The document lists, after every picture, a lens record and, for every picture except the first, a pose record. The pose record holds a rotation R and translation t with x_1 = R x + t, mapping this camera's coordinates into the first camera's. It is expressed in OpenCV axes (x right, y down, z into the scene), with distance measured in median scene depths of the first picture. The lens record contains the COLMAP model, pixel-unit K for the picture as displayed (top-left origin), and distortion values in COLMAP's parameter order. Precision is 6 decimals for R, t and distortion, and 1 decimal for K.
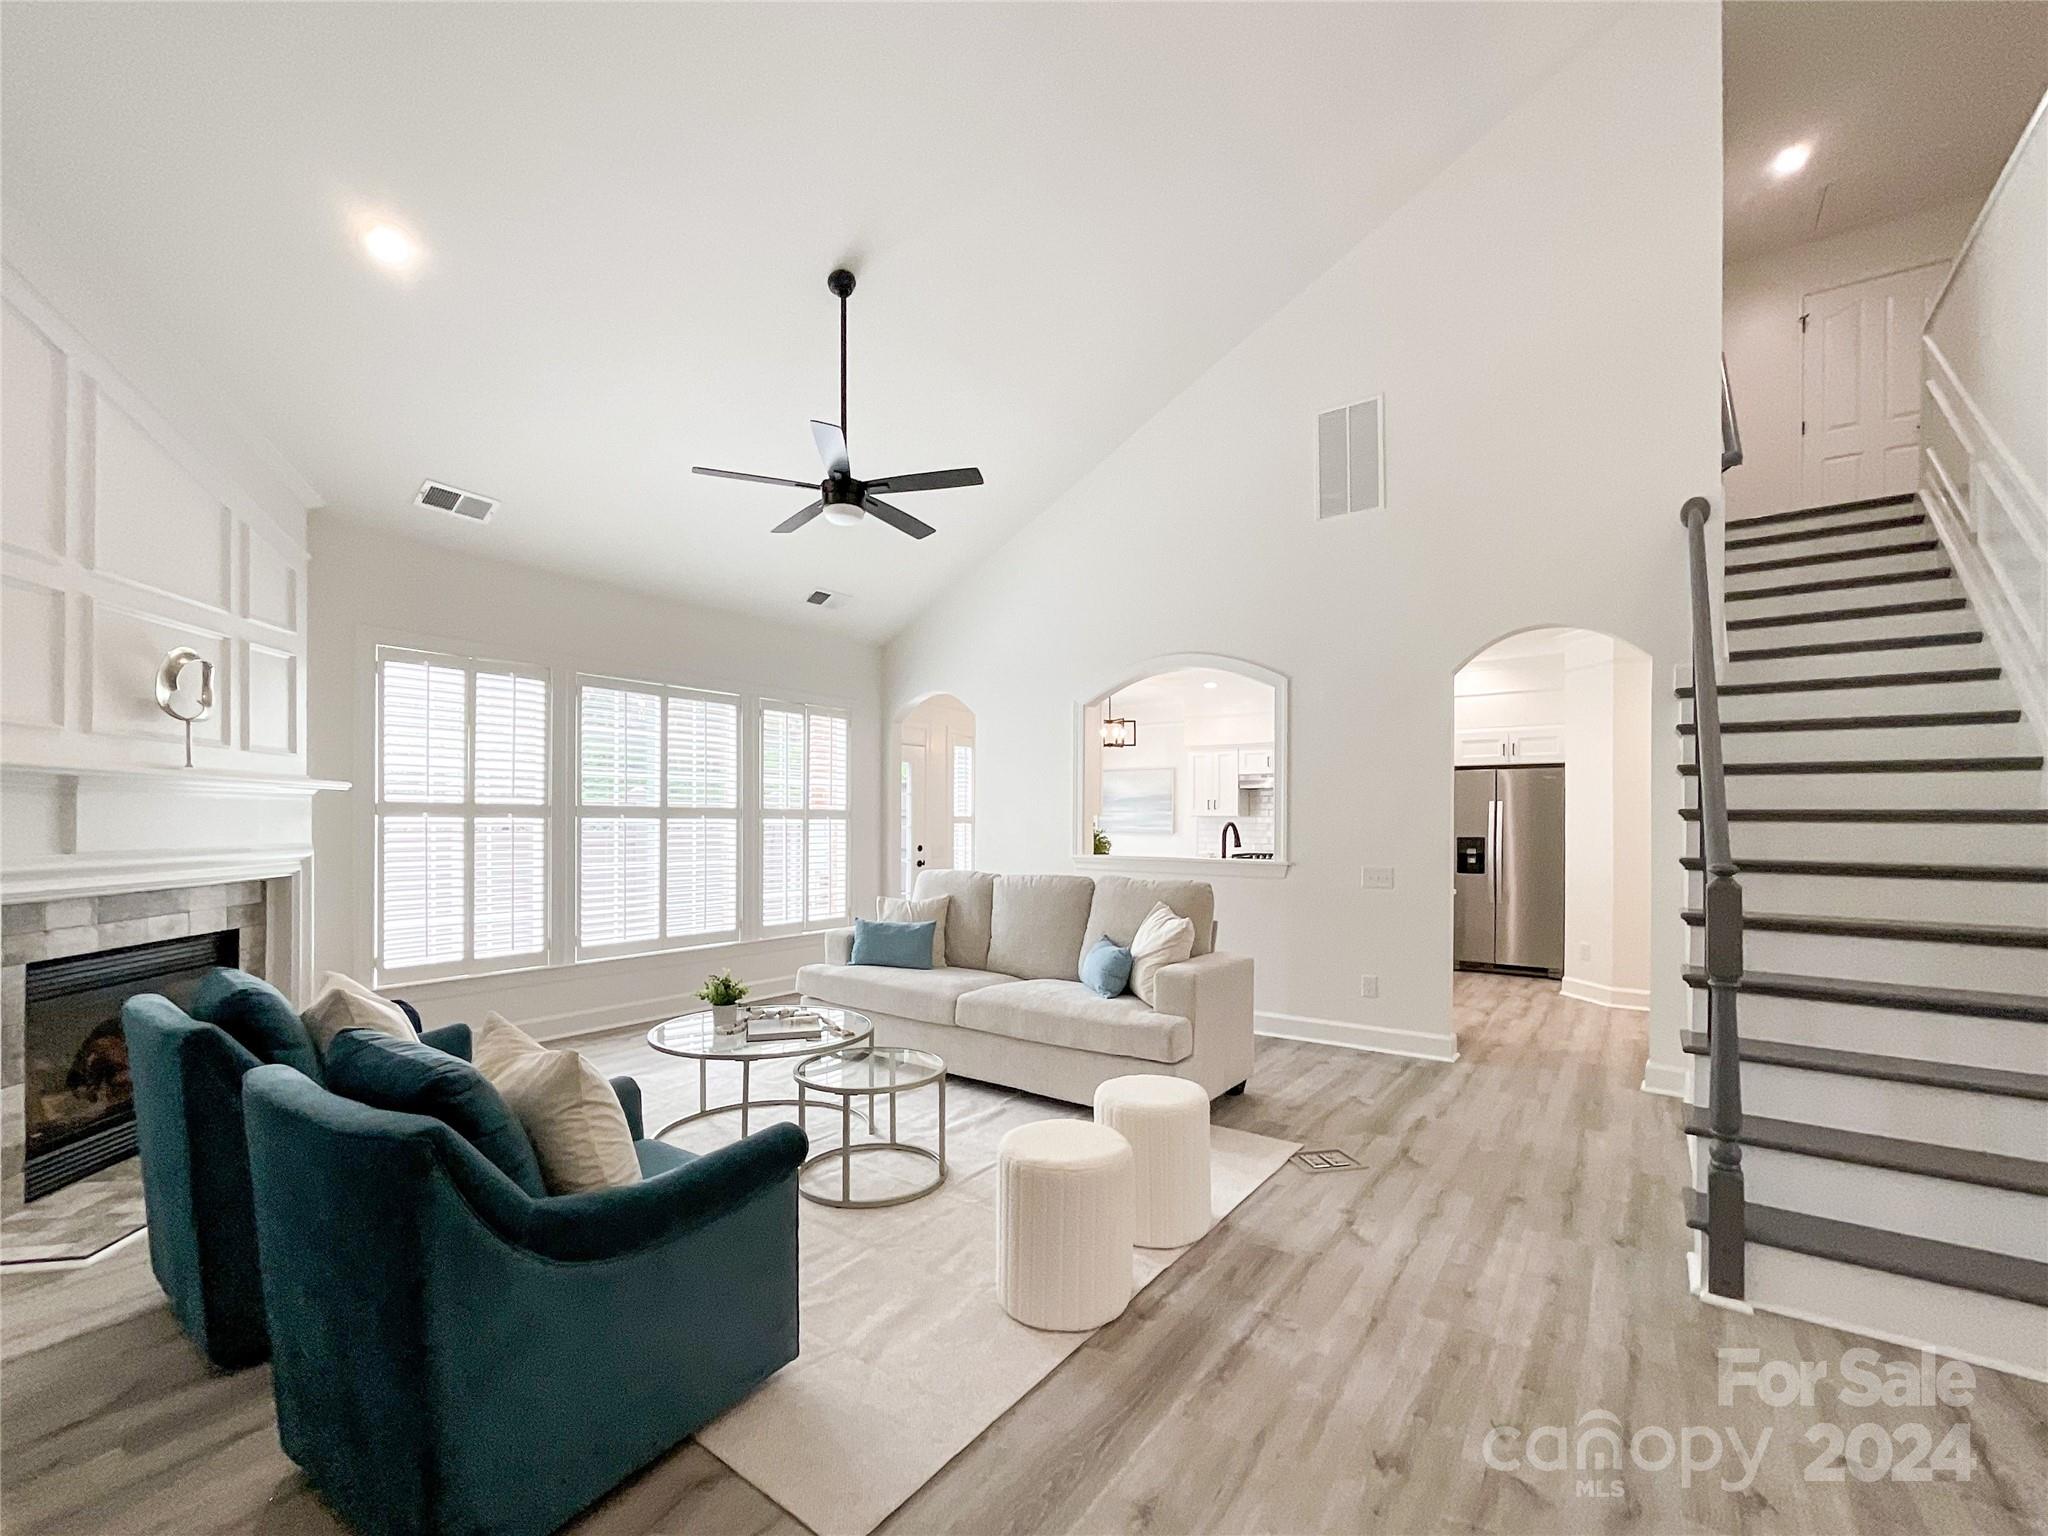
lens RADIAL K [[865.6, 0, 1024.1], [0, 865.6, 832.8], [0, 0, 1]] dist [-0.023946, 0.005770]
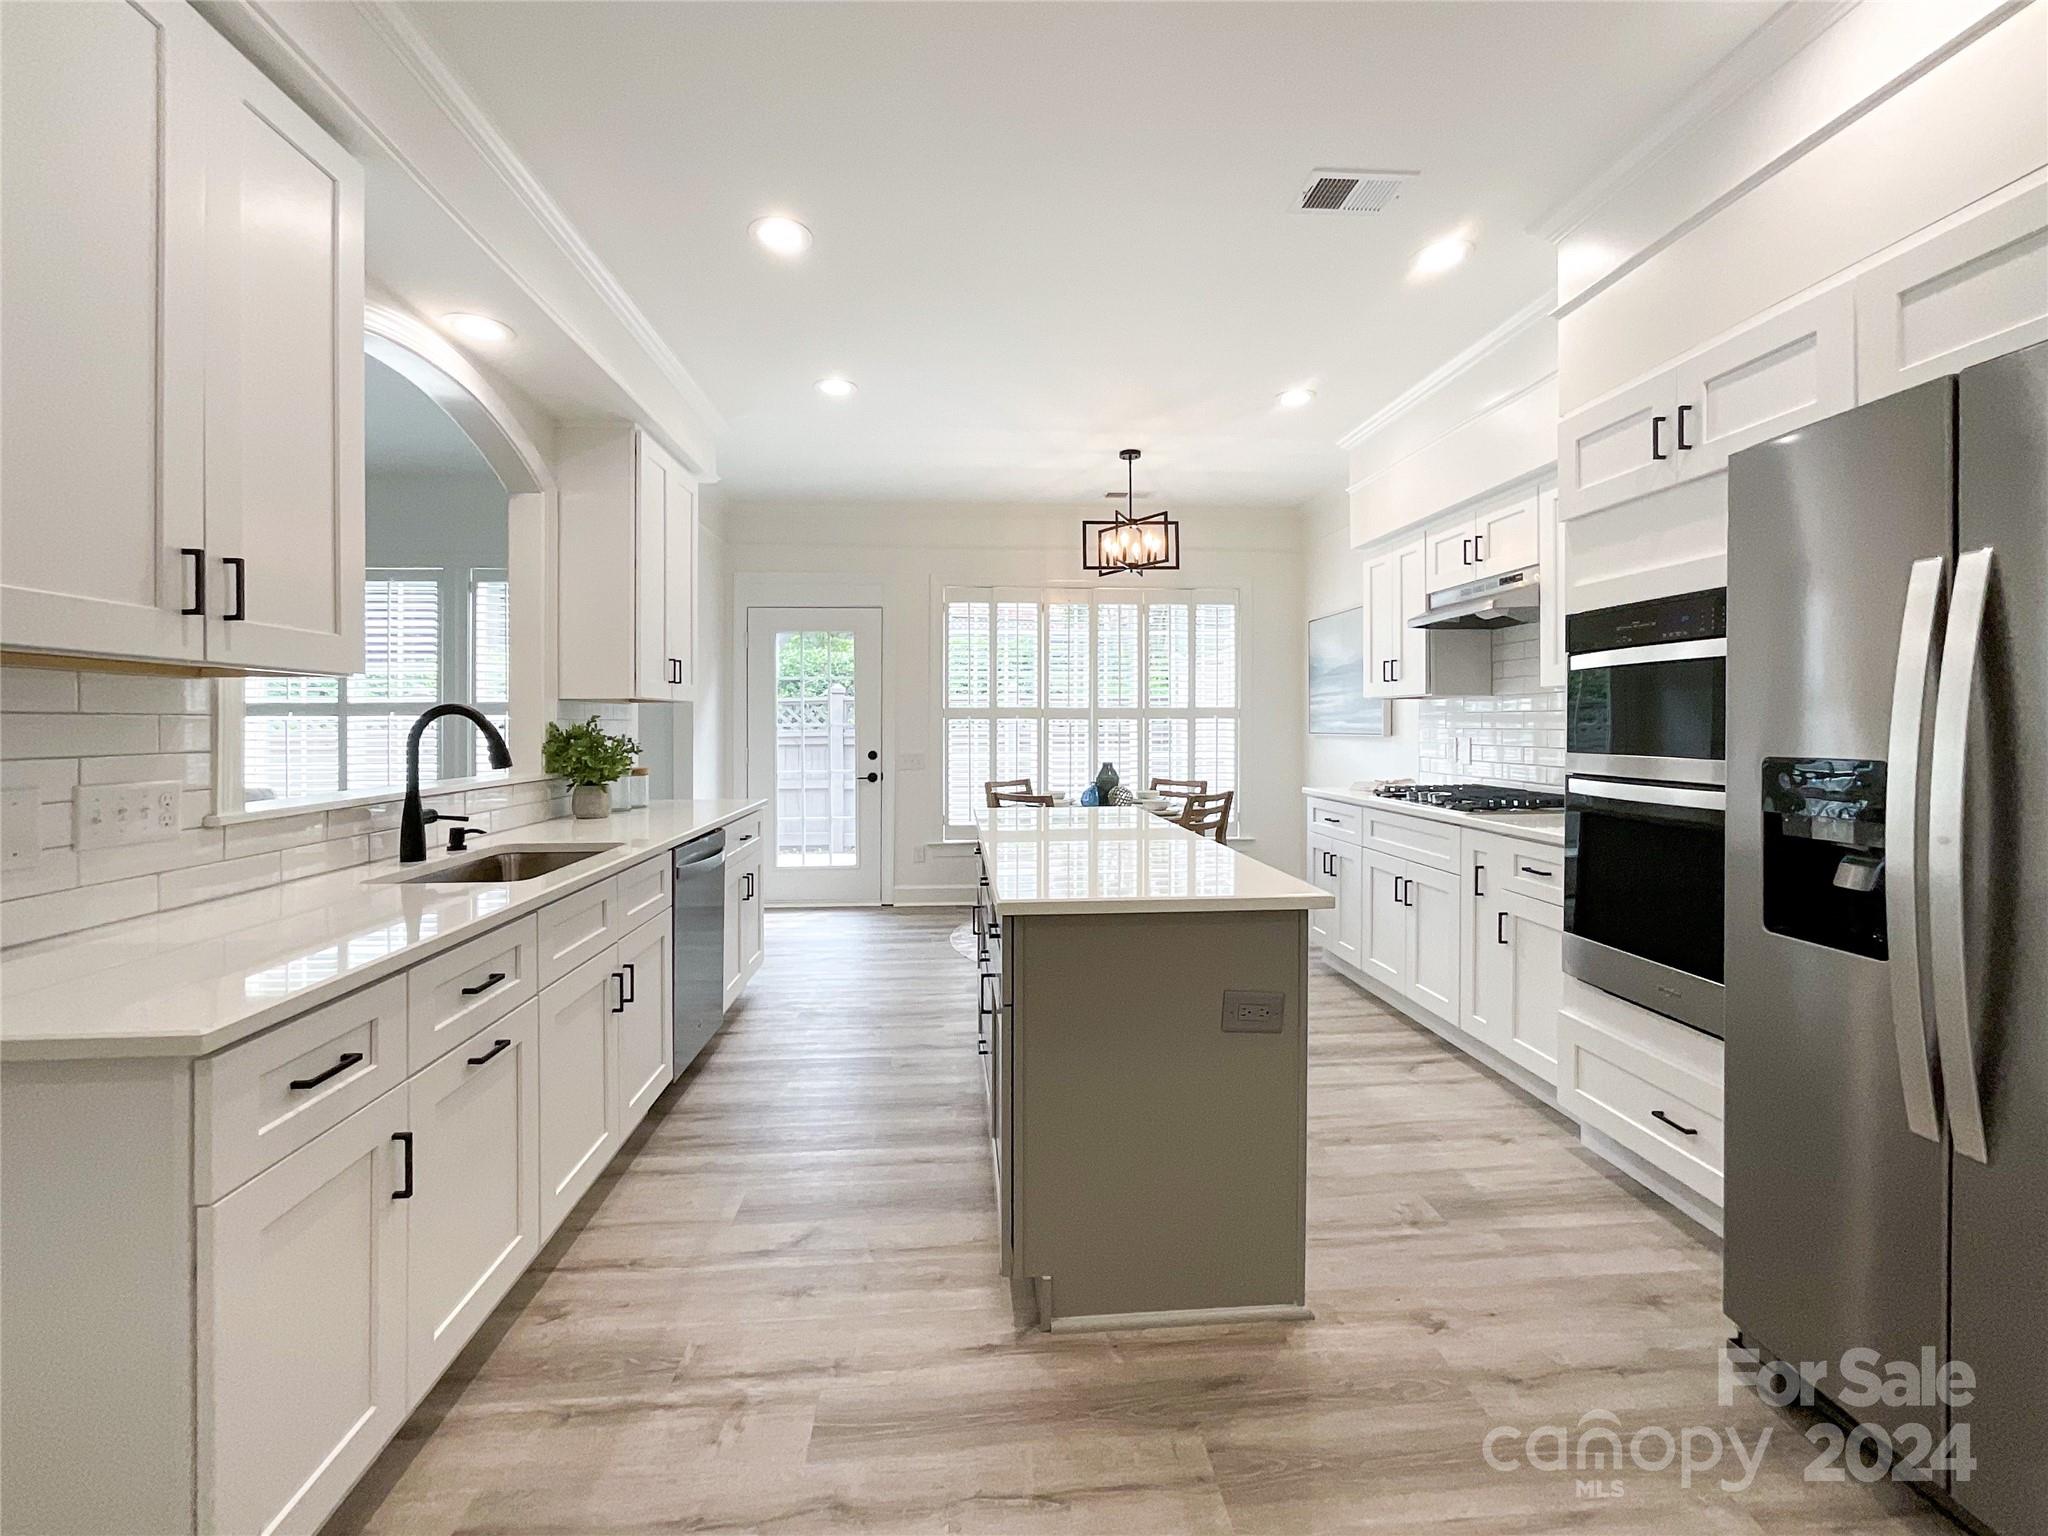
lens RADIAL K [[855.0, 0, 1024.5], [0, 855.0, 733.2], [0, 0, 1]] dist [-0.039725, 0.025144]
pose [[0.654625, 0.002434, -0.755950, 0.890396], [-0.003827, 0.999993, -0.000095, -0.000645], [0.755944, 0.002955, 0.654629, 1.199889]]
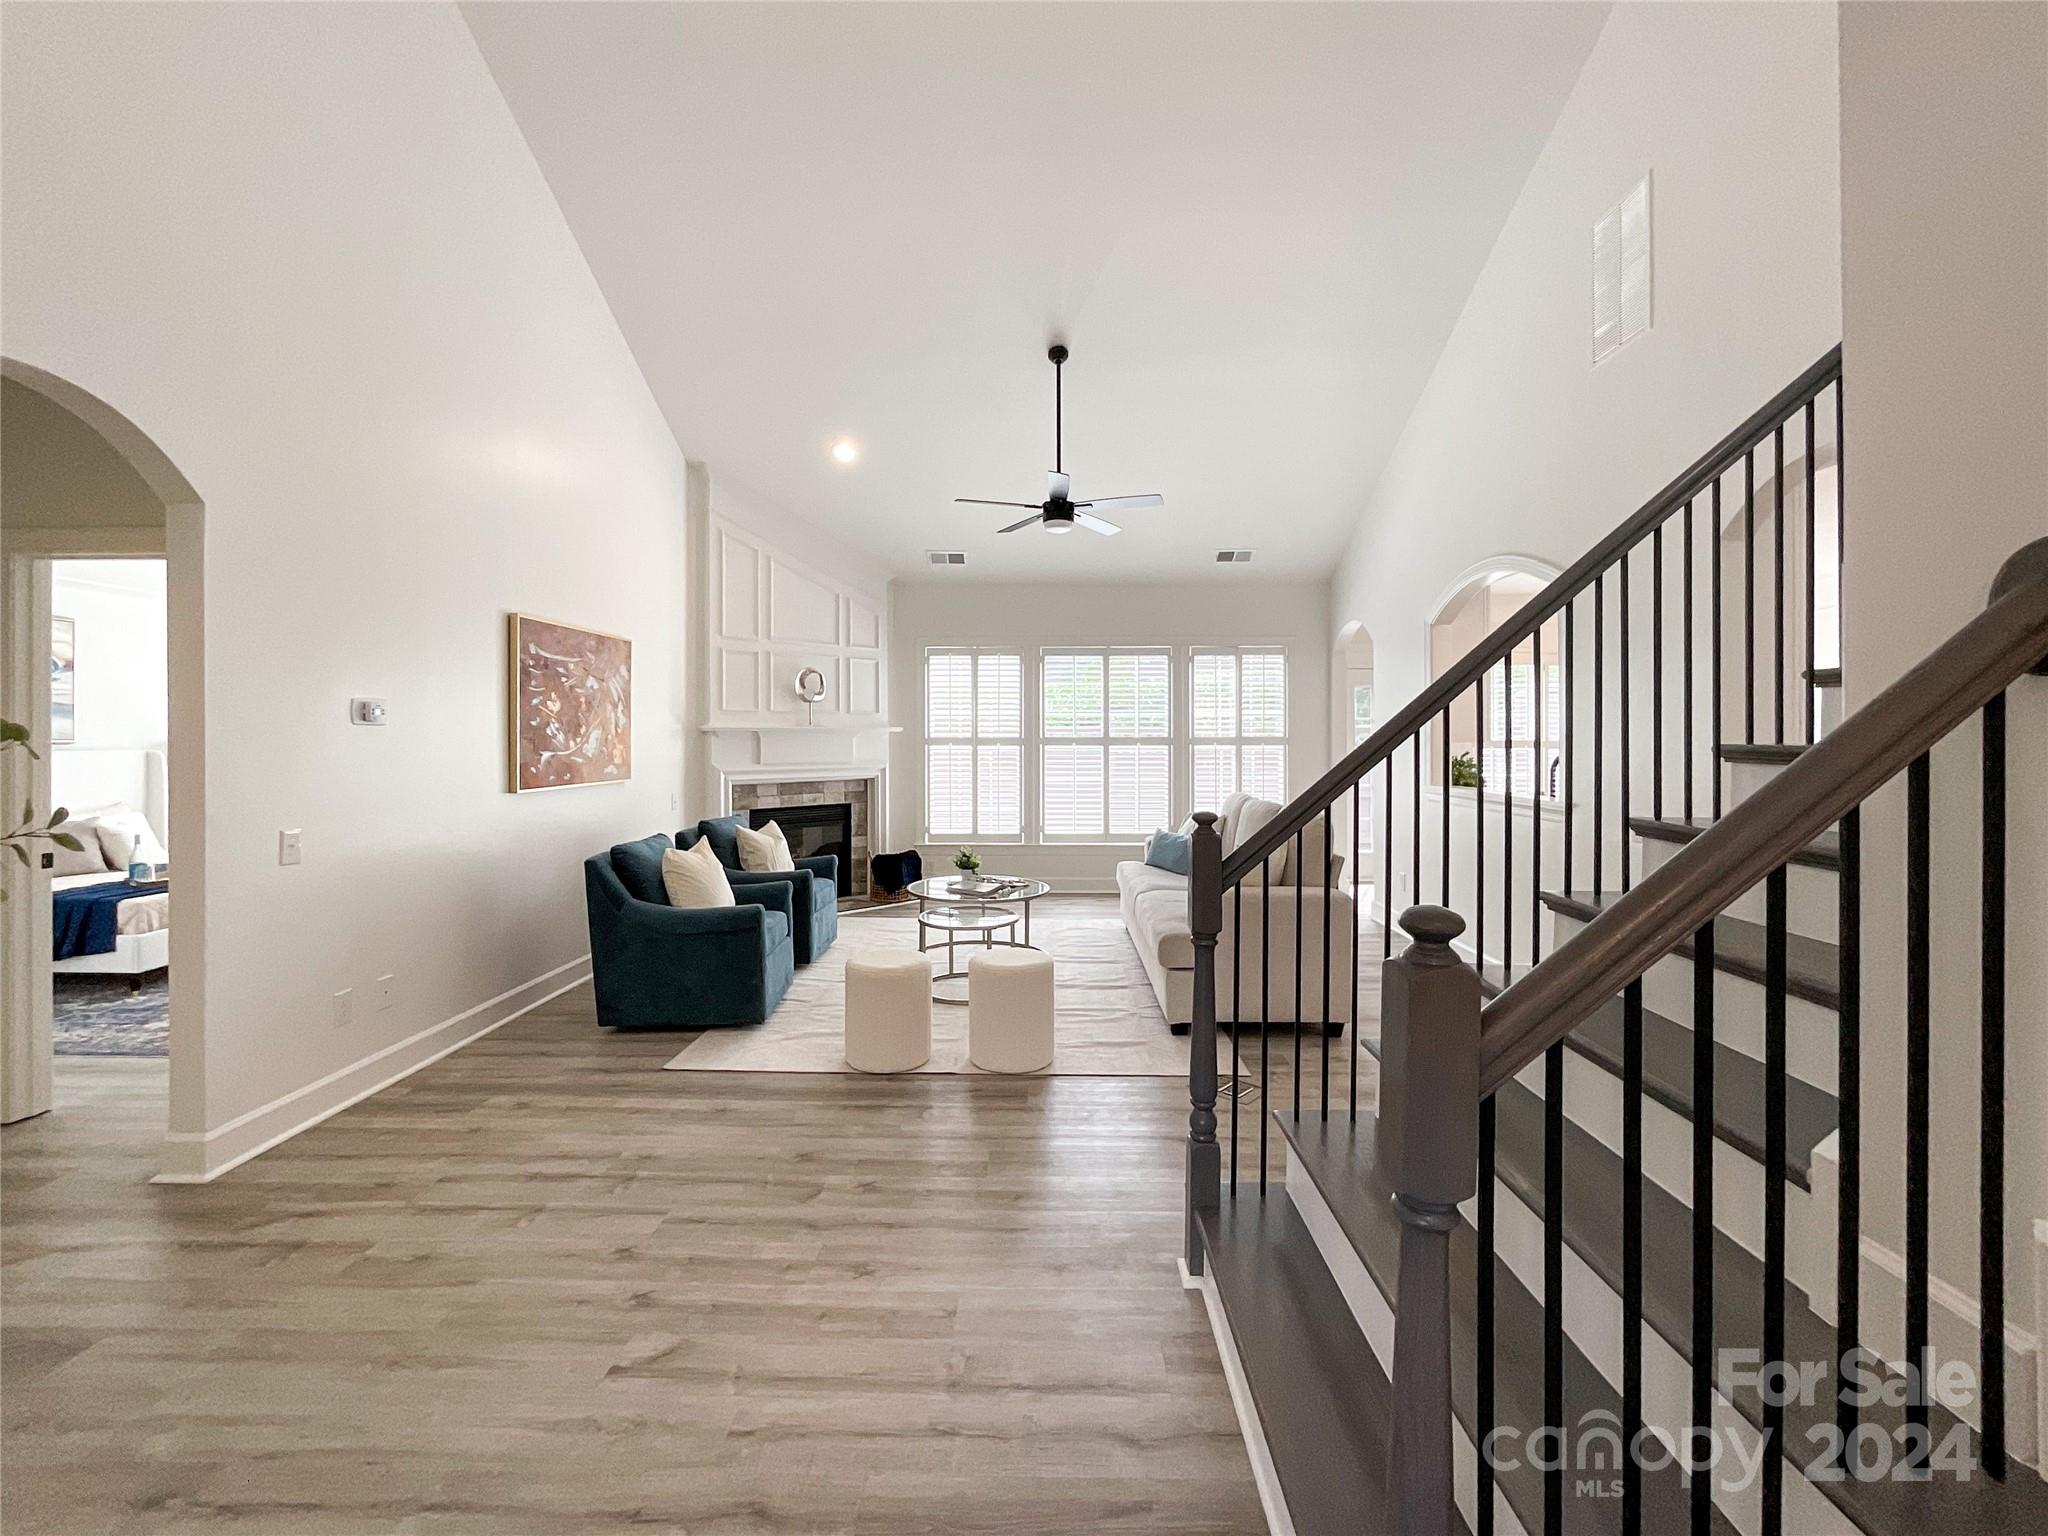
lens RADIAL K [[847.3, 0, 1024.0], [0, 847.3, 768.0], [0, 0, 1]] dist [-0.024227, 0.008557]
pose [[0.577799, 0.025090, -0.815793, 0.736434], [-0.006991, 0.999643, 0.025793, -0.018698], [0.816149, -0.009200, 0.577768, 0.156981]]
